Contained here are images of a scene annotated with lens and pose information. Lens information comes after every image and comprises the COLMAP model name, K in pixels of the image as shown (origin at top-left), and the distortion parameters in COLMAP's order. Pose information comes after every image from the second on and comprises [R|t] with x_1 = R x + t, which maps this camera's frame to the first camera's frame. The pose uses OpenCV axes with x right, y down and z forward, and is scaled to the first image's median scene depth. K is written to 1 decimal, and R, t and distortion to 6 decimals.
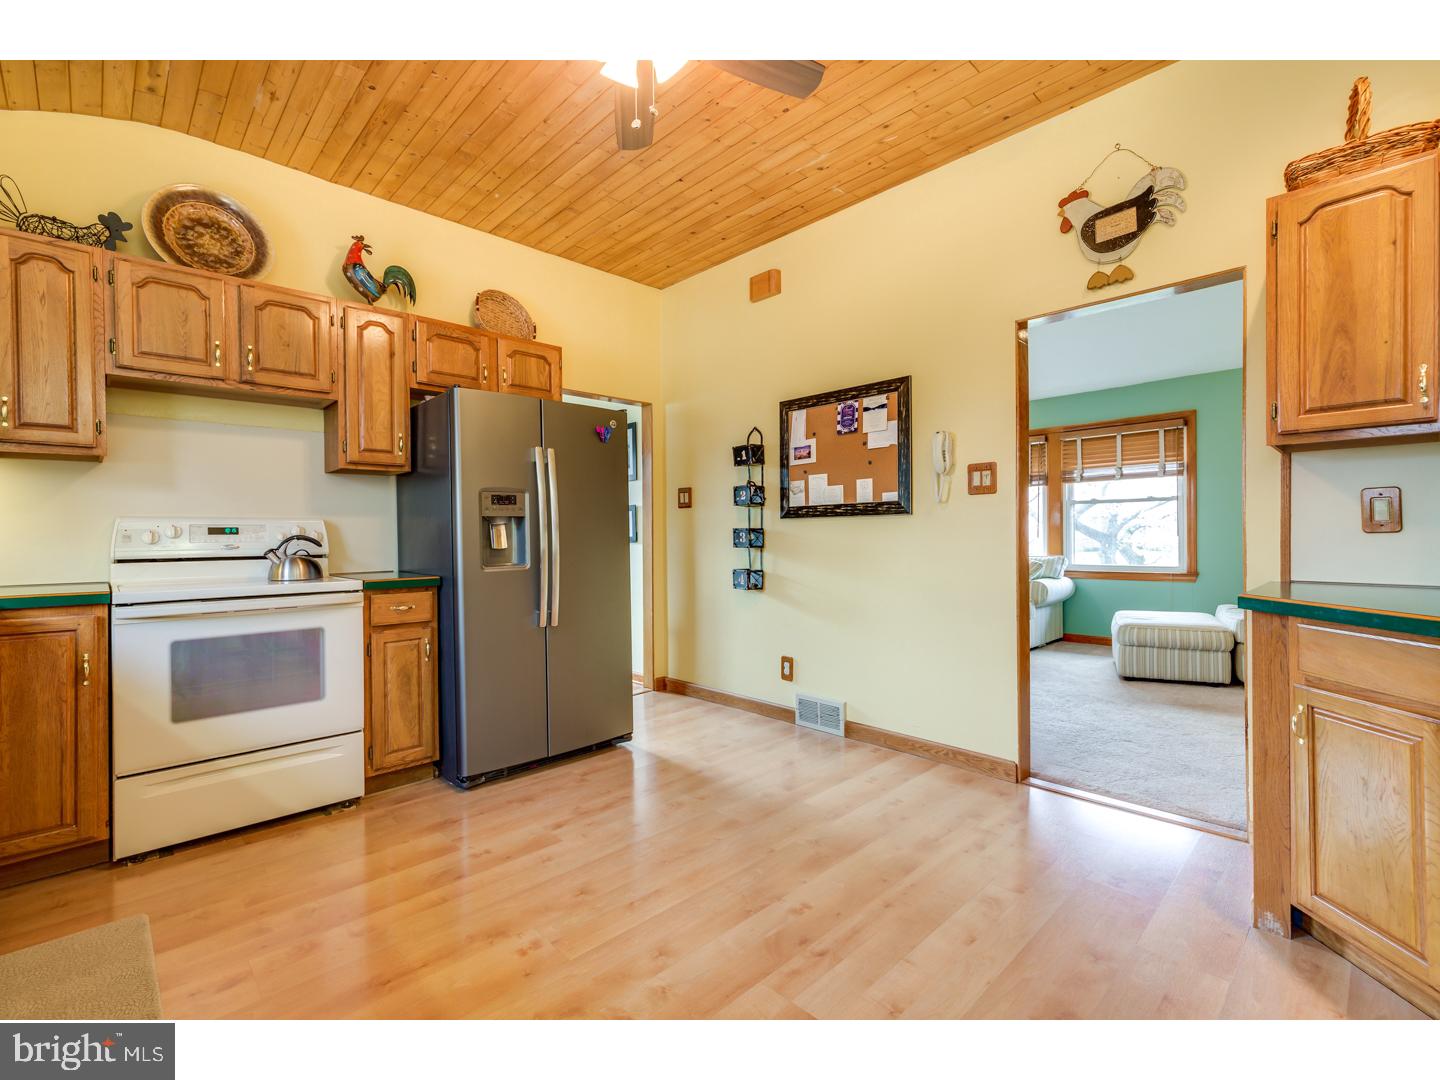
lens RADIAL K [[644.1, 0, 720.0], [0, 644.1, 540.0], [0, 0, 1]] dist [0.002033, -0.000142]
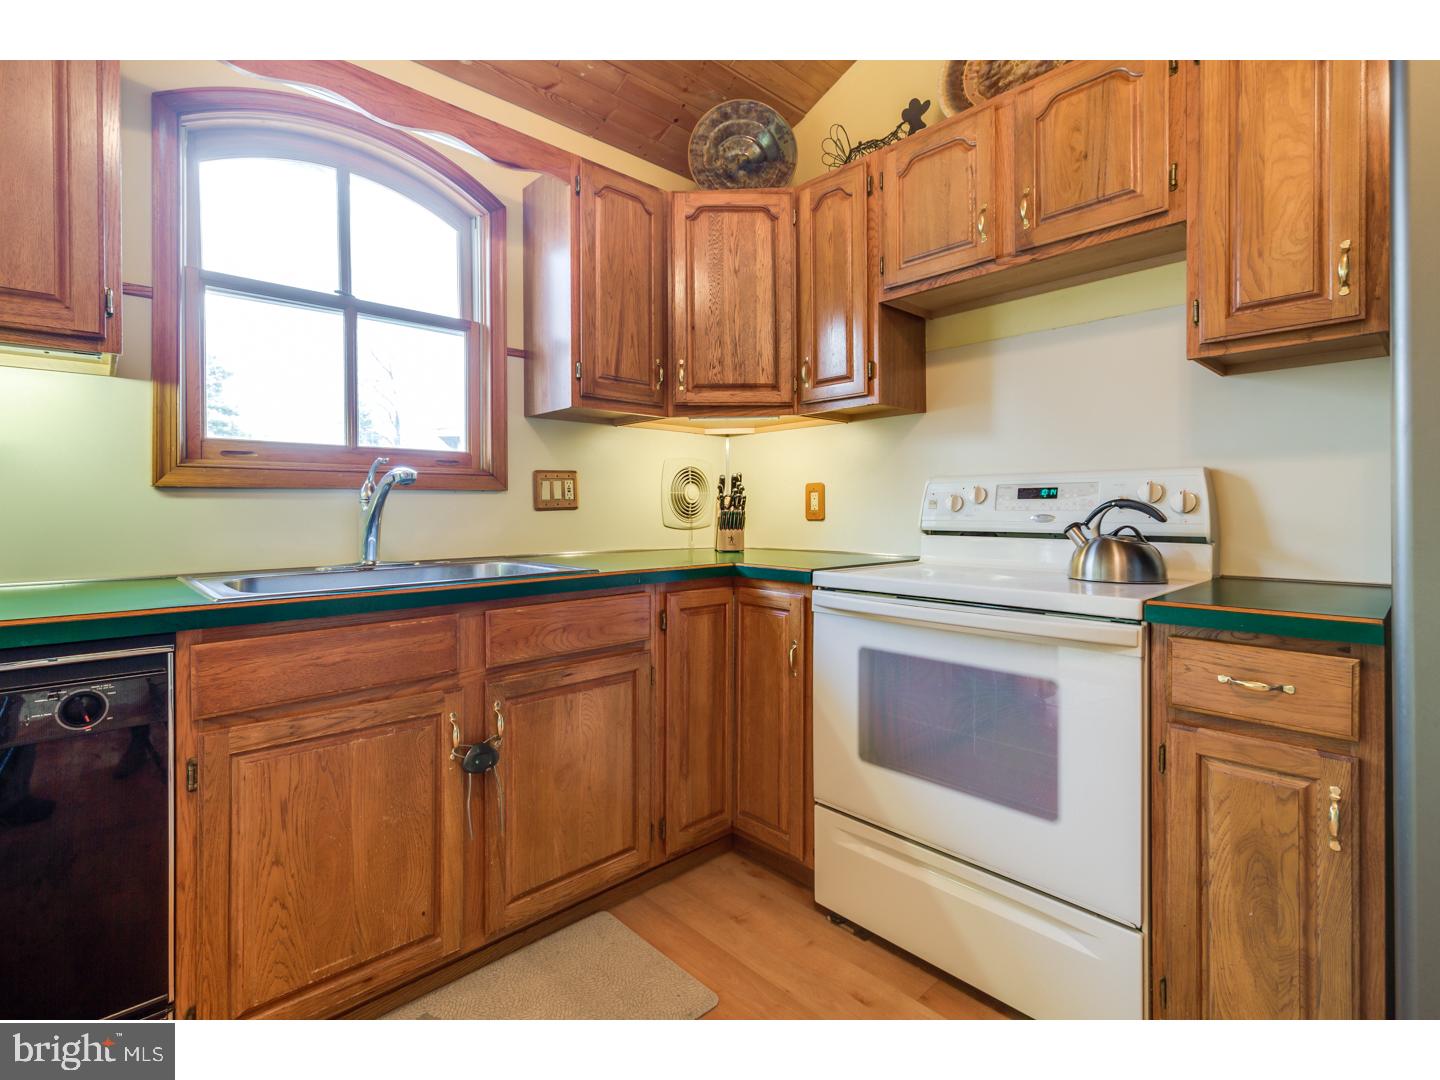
lens RADIAL K [[676.5, 0, 686.1], [0, 676.5, 512.2], [0, 0, 1]] dist [0.002048, 0.000058]
pose [[-0.036949, 0.016056, -0.999188, -0.074166], [-0.004826, 0.999856, 0.016245, -0.004409], [0.999305, 0.005423, -0.036866, 0.712218]]
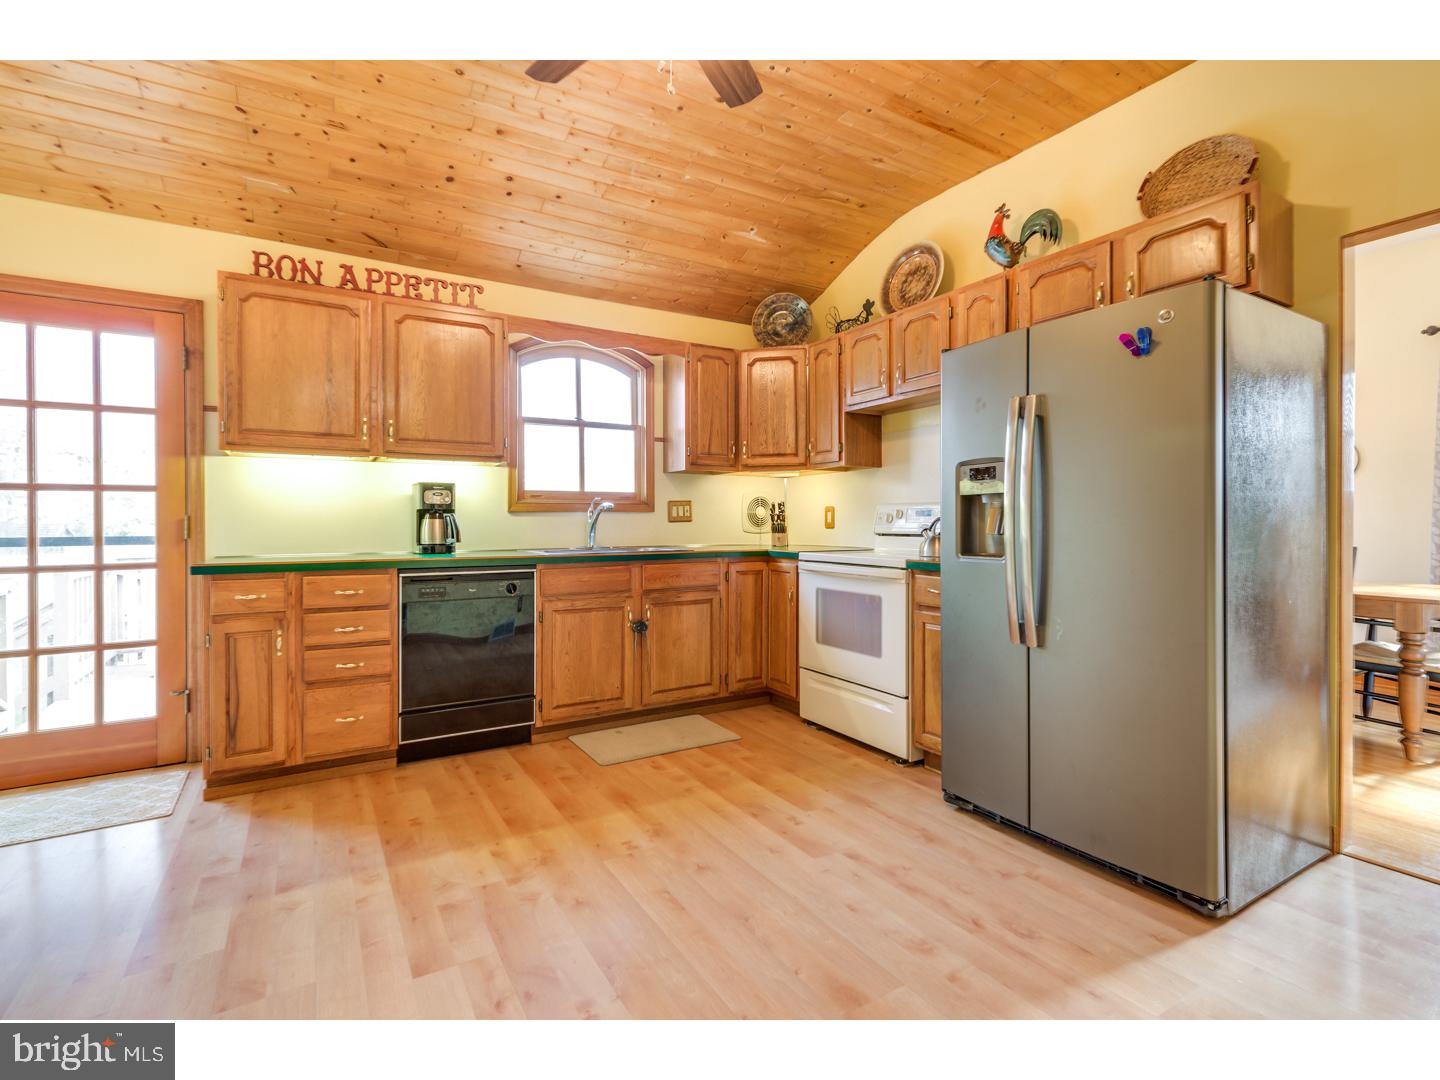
lens RADIAL K [[672.1, 0, 707.5], [0, 672.1, 527.1], [0, 0, 1]] dist [0.003279, 0.000131]
pose [[-0.233959, 0.018847, -0.972064, 0.620971], [-0.004097, 0.999784, 0.020370, -0.012999], [0.972238, 0.008748, -0.233832, 0.956548]]
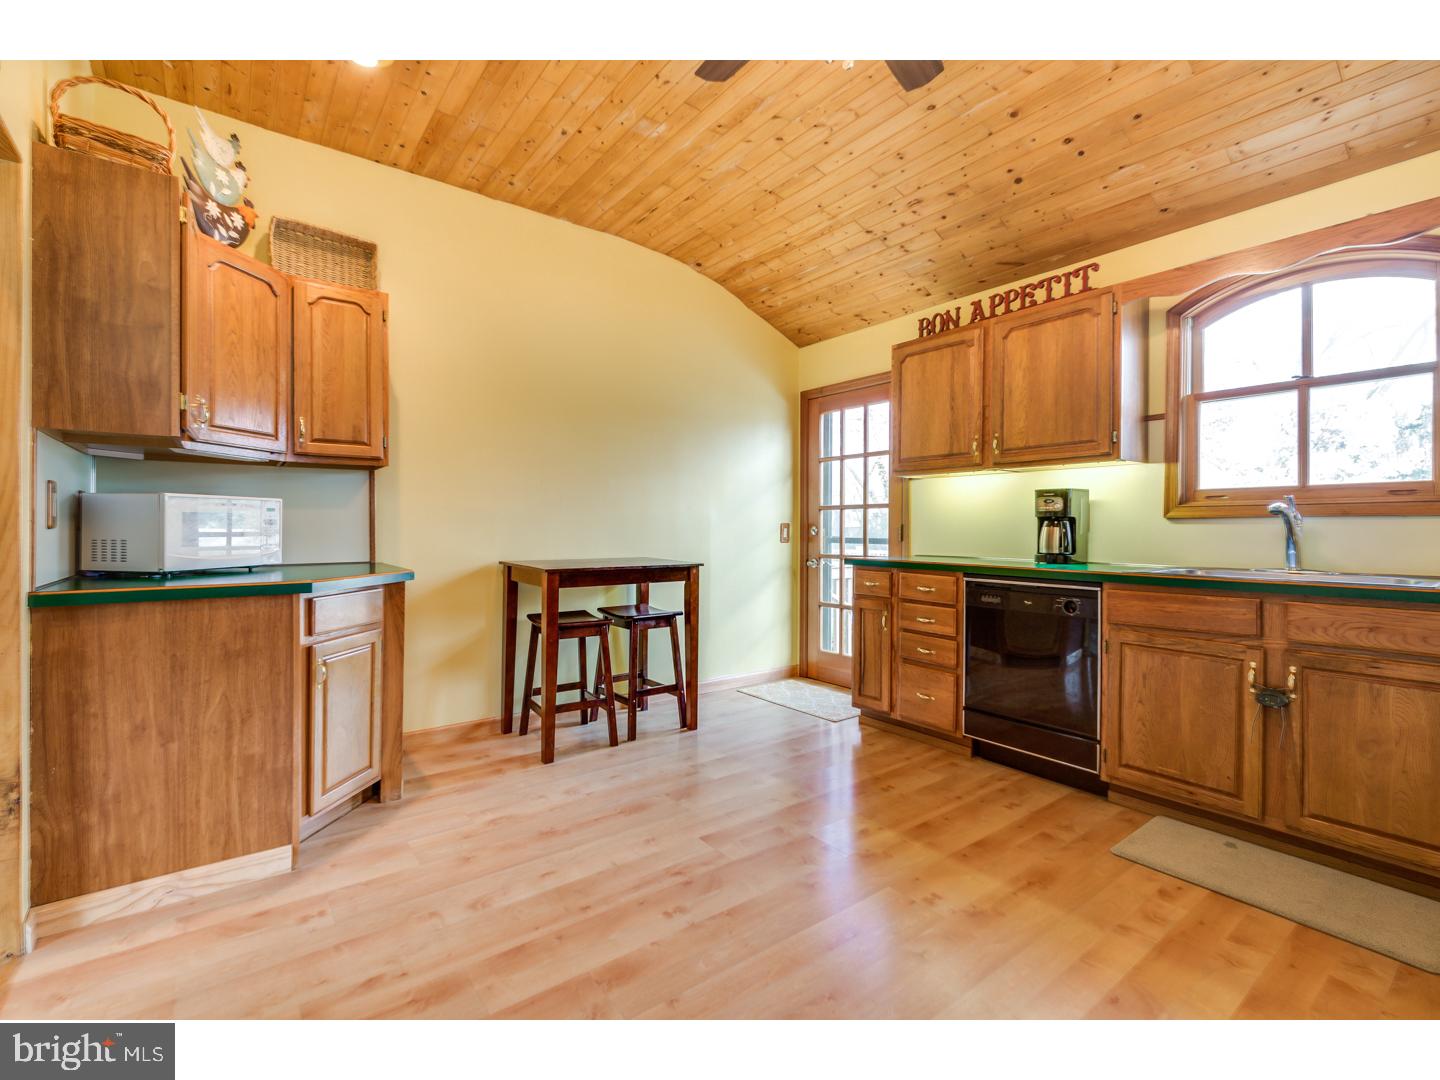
lens RADIAL K [[655.1, 0, 702.0], [0, 655.1, 528.3], [0, 0, 1]] dist [0.001313, 0.000011]
pose [[-0.989764, 0.006197, 0.142579, -0.043888], [0.007604, 0.999928, 0.009326, -0.013872], [-0.142511, 0.010314, -0.989740, 1.430424]]
